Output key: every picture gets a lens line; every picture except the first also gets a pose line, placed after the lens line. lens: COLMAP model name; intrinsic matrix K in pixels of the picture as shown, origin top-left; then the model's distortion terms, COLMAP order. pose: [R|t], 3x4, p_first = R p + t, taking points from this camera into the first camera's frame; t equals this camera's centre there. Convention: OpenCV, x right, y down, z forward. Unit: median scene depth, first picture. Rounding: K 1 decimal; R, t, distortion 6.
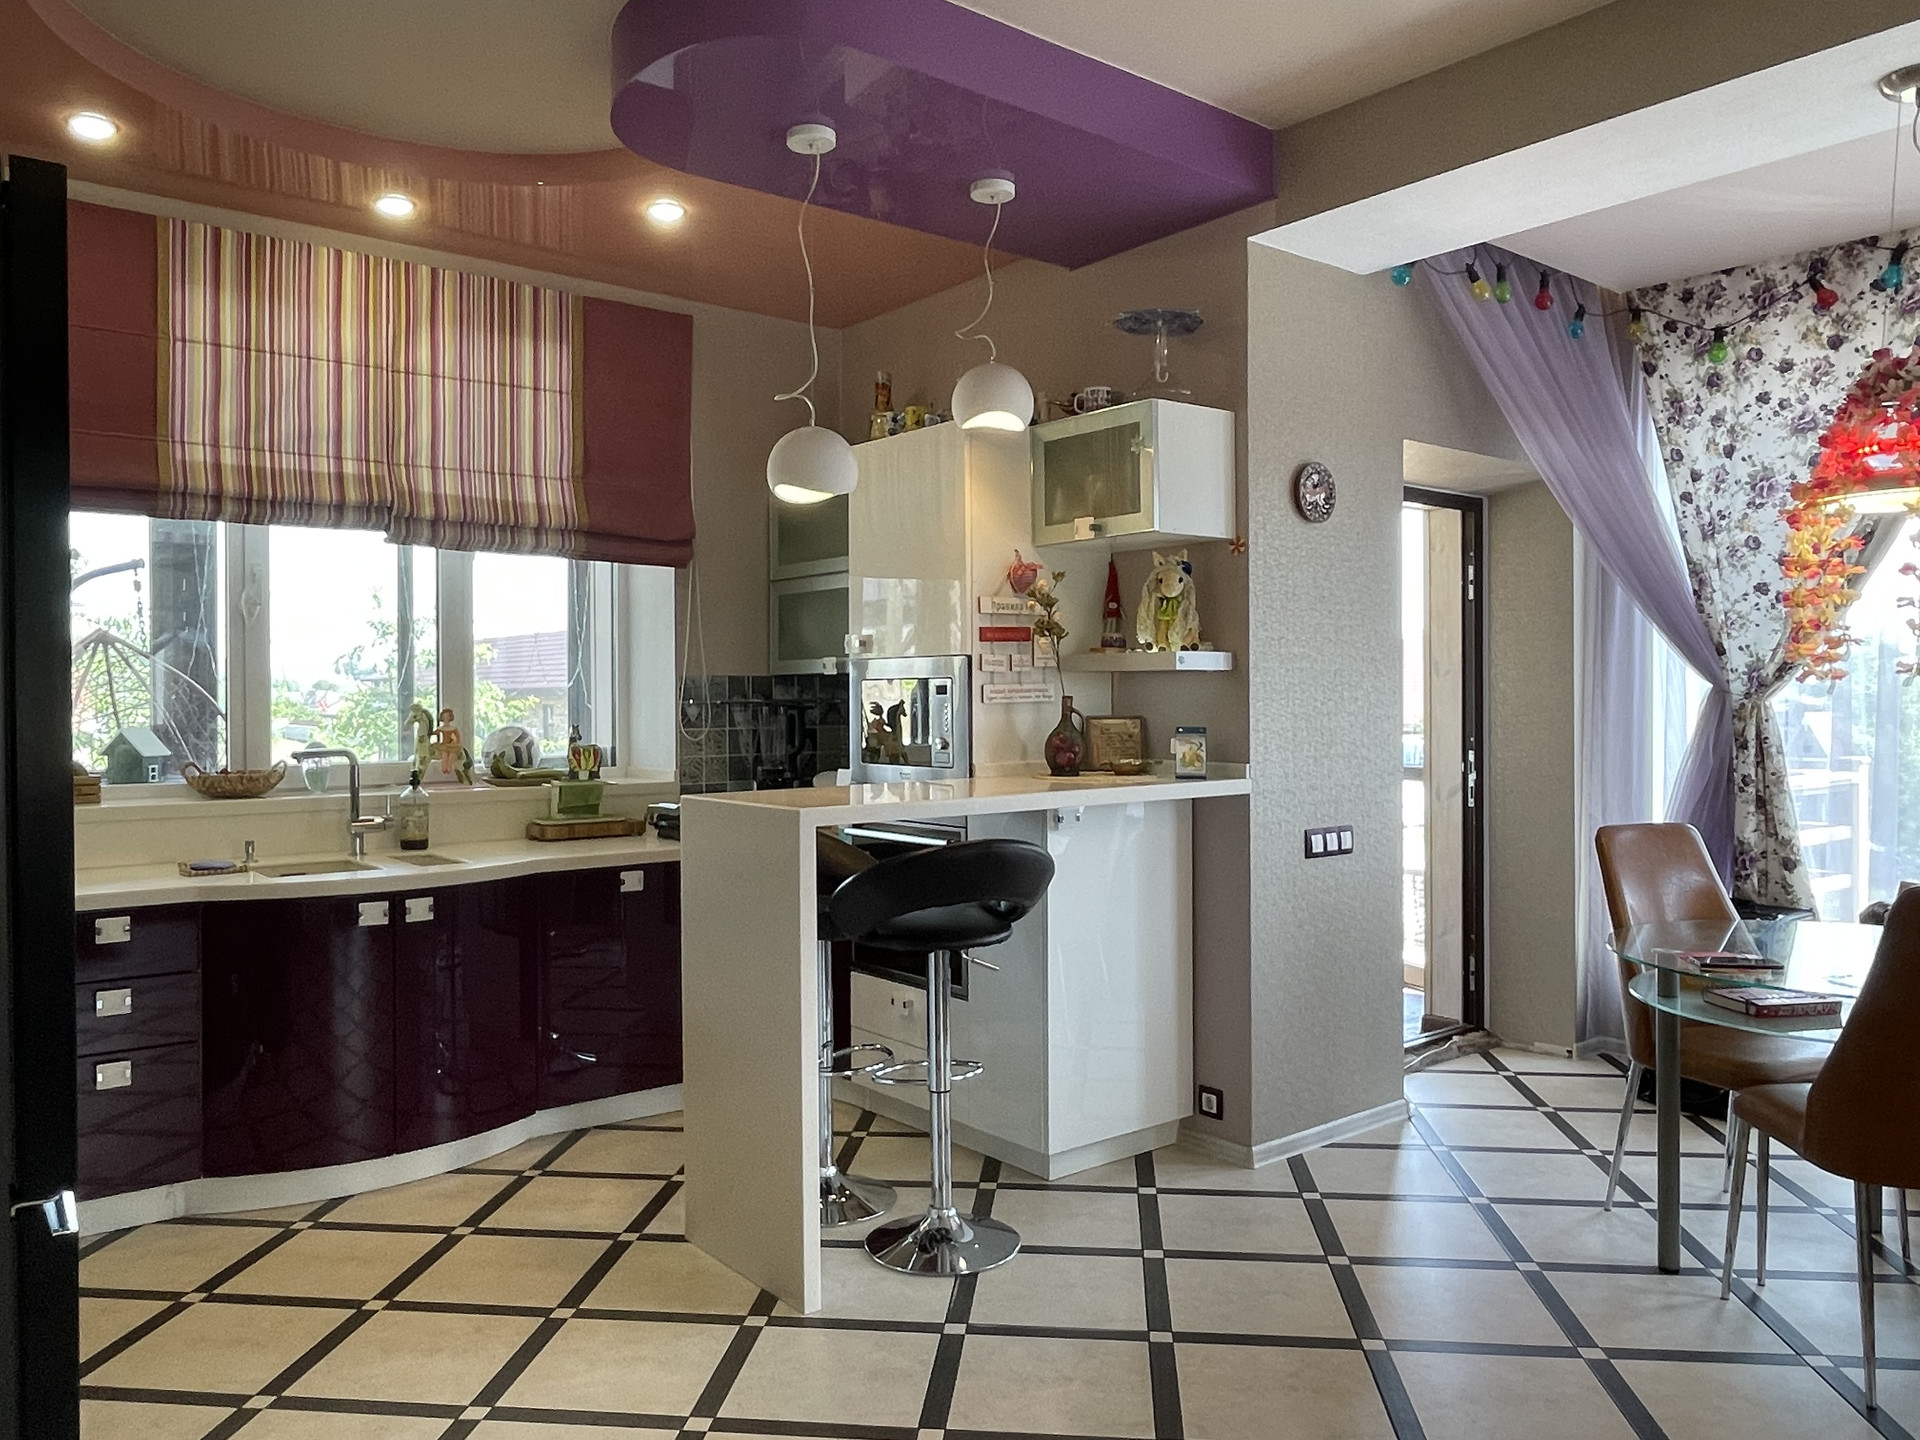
lens RADIAL K [[1397.6, 0, 954.7], [0, 1397.6, 712.7], [0, 0, 1]] dist [-0.009205, 0.001450]
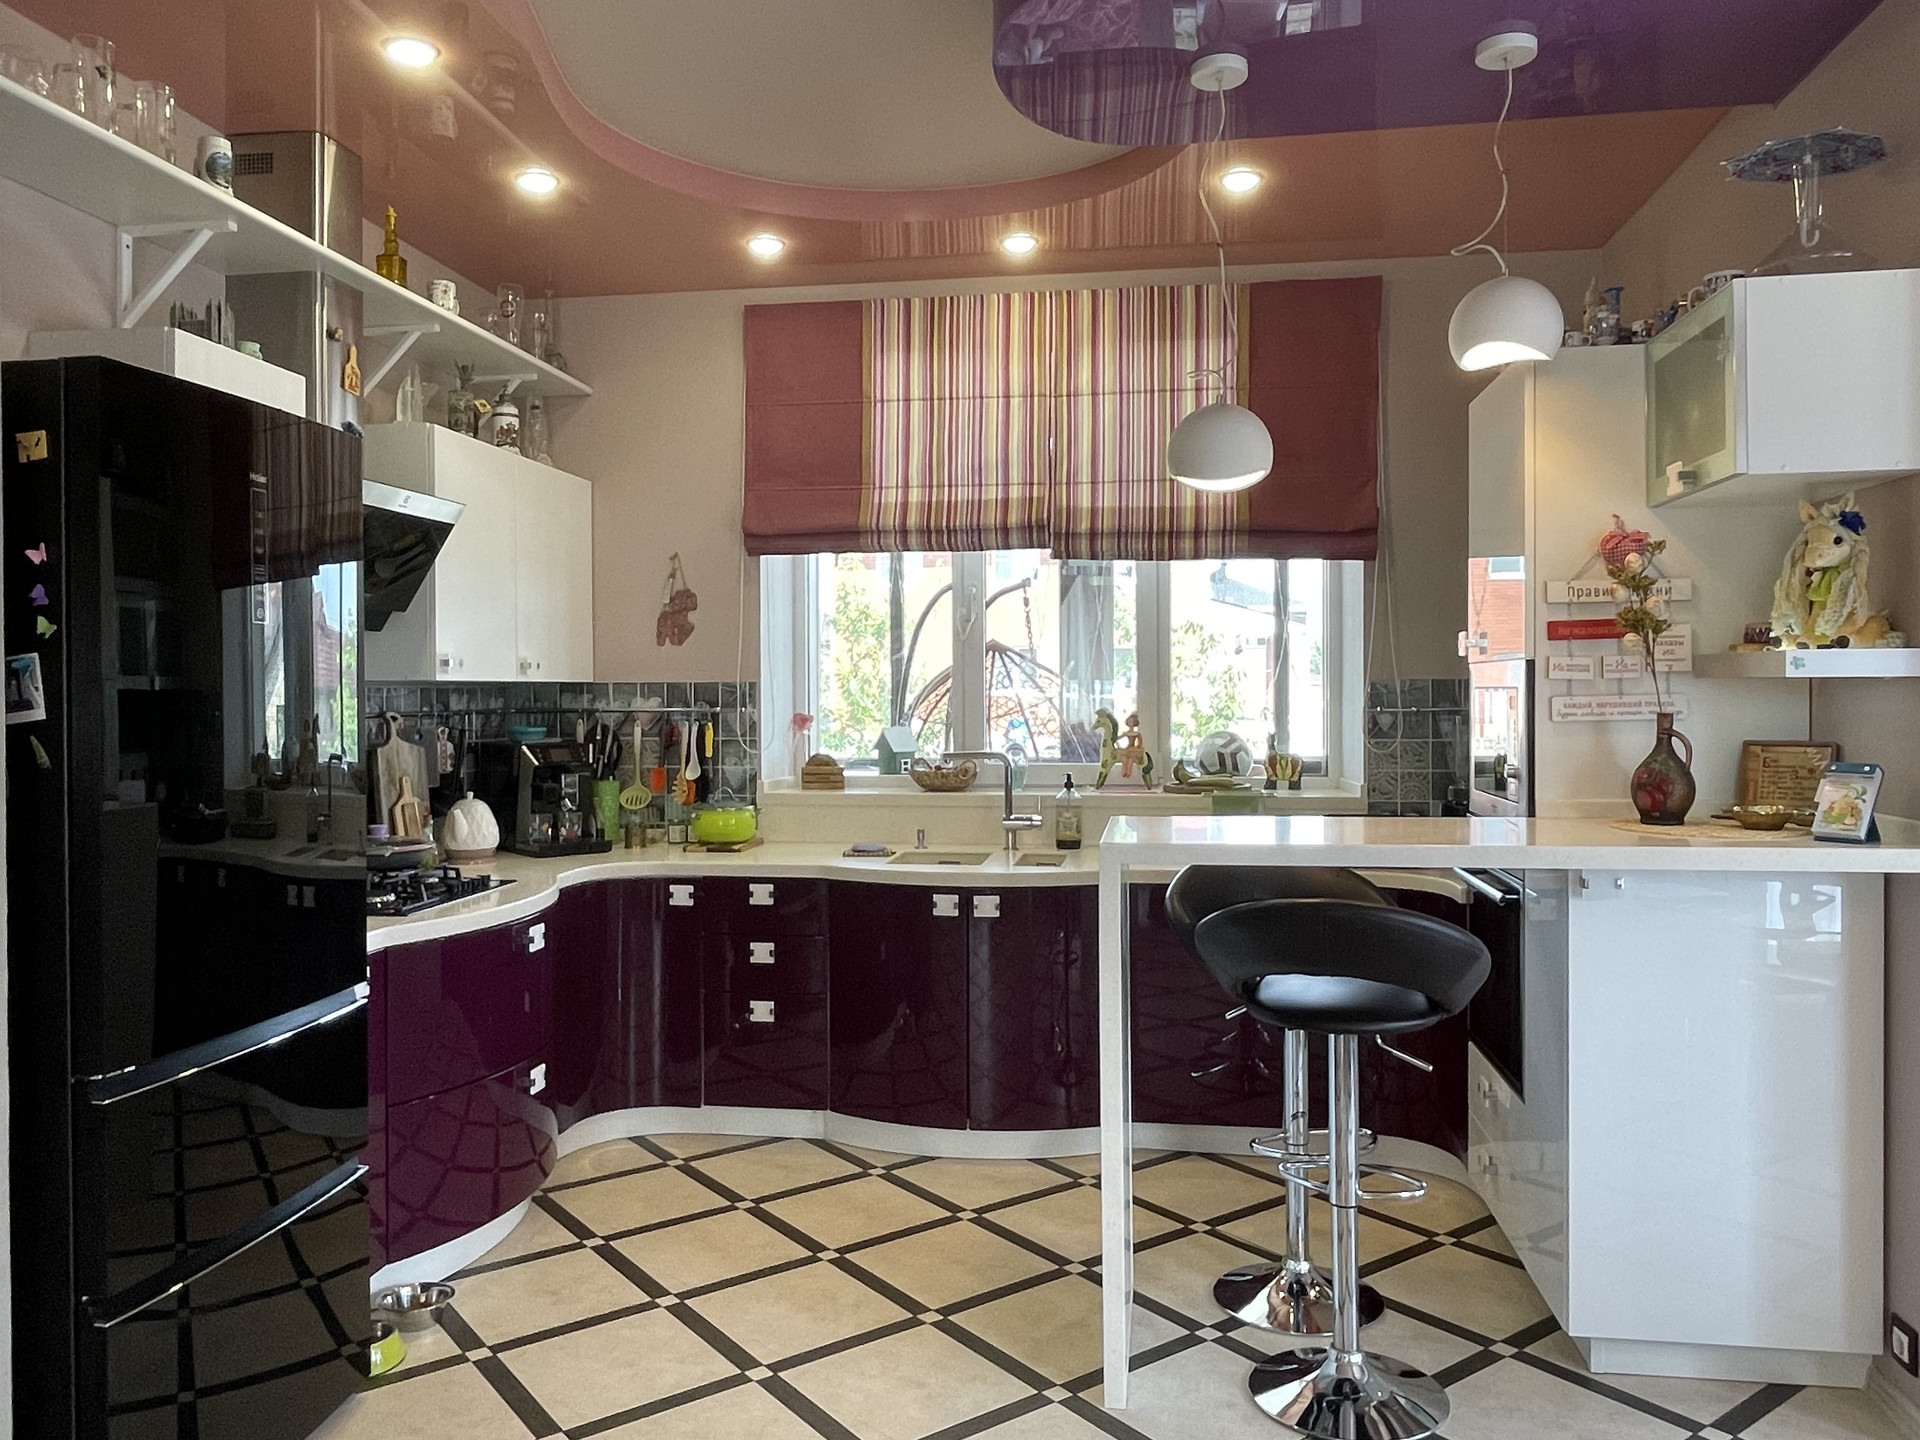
lens RADIAL K [[1397.6, 0, 954.7], [0, 1397.6, 712.7], [0, 0, 1]] dist [-0.009205, 0.001450]
pose [[0.676610, 0.013613, -0.736215, 0.355510], [-0.006427, 0.999900, 0.012583, -0.018581], [0.736313, -0.003782, 0.676630, 0.241054]]
